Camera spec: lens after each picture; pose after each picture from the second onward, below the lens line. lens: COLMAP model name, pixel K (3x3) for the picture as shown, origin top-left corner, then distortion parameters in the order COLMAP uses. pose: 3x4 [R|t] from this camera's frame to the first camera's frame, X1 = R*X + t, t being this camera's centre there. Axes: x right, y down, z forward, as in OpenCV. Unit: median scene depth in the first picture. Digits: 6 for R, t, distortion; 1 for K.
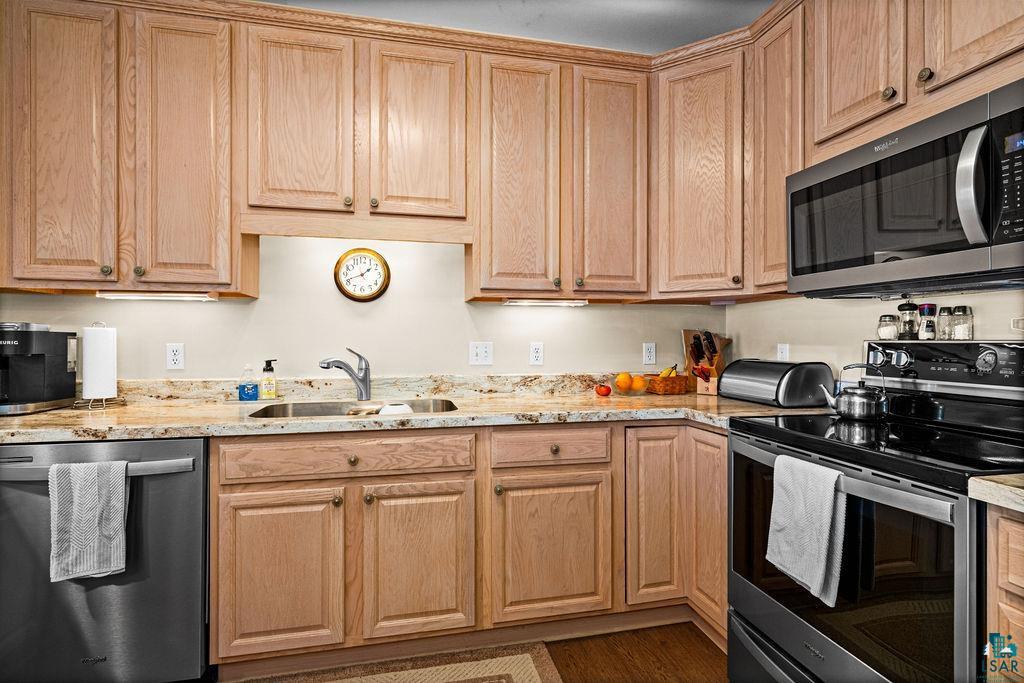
lens RADIAL K [[505.8, 0, 512.0], [0, 505.8, 341.5], [0, 0, 1]] dist [0.001917, 0.000043]
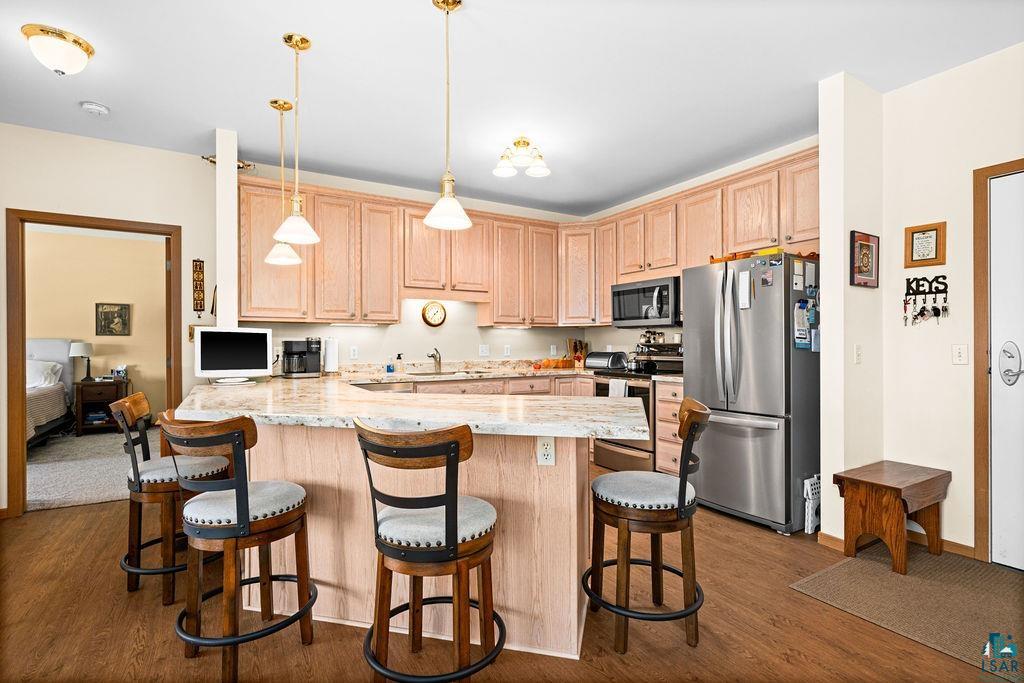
lens RADIAL K [[491.3, 0, 512.0], [0, 491.3, 346.8], [0, 0, 1]] dist [0.000545, 0.000521]
pose [[0.949939, -0.007370, 0.312348, -0.709341], [0.006787, 0.999973, 0.002954, 0.002751], [-0.312361, -0.000687, 0.949963, -1.203893]]
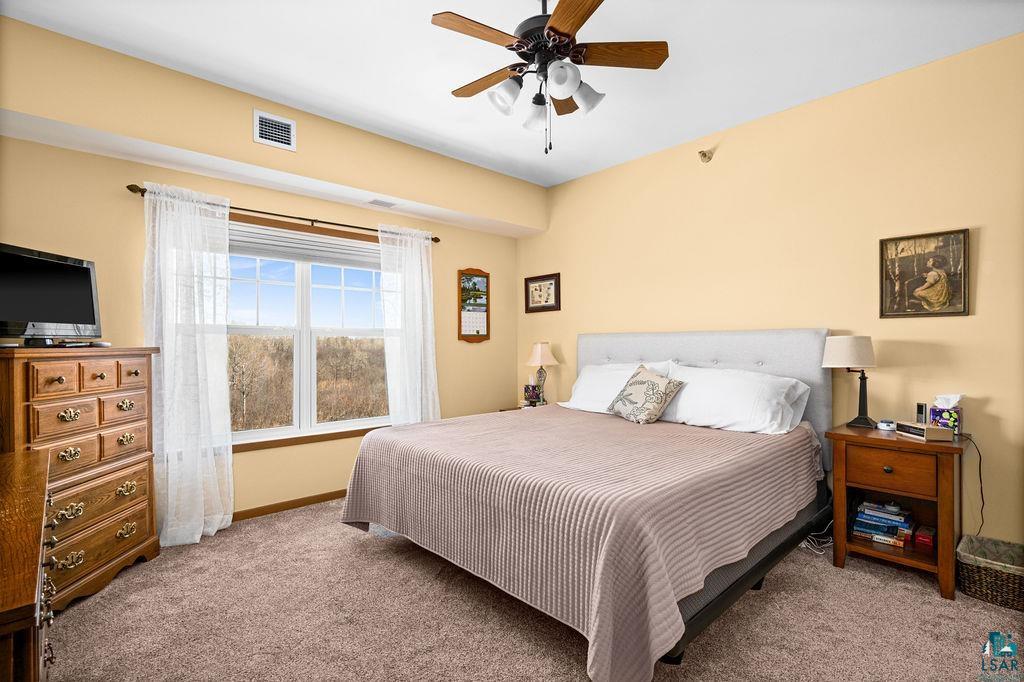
lens RADIAL K [[488.9, 0, 512.0], [0, 488.9, 341.0], [0, 0, 1]] dist [0.000098, 0.000660]
pose [[0.499797, -0.007900, -0.866107, -1.643528], [0.002022, 0.999966, -0.007954, -0.009829], [0.866140, 0.002224, 0.499796, 1.179791]]
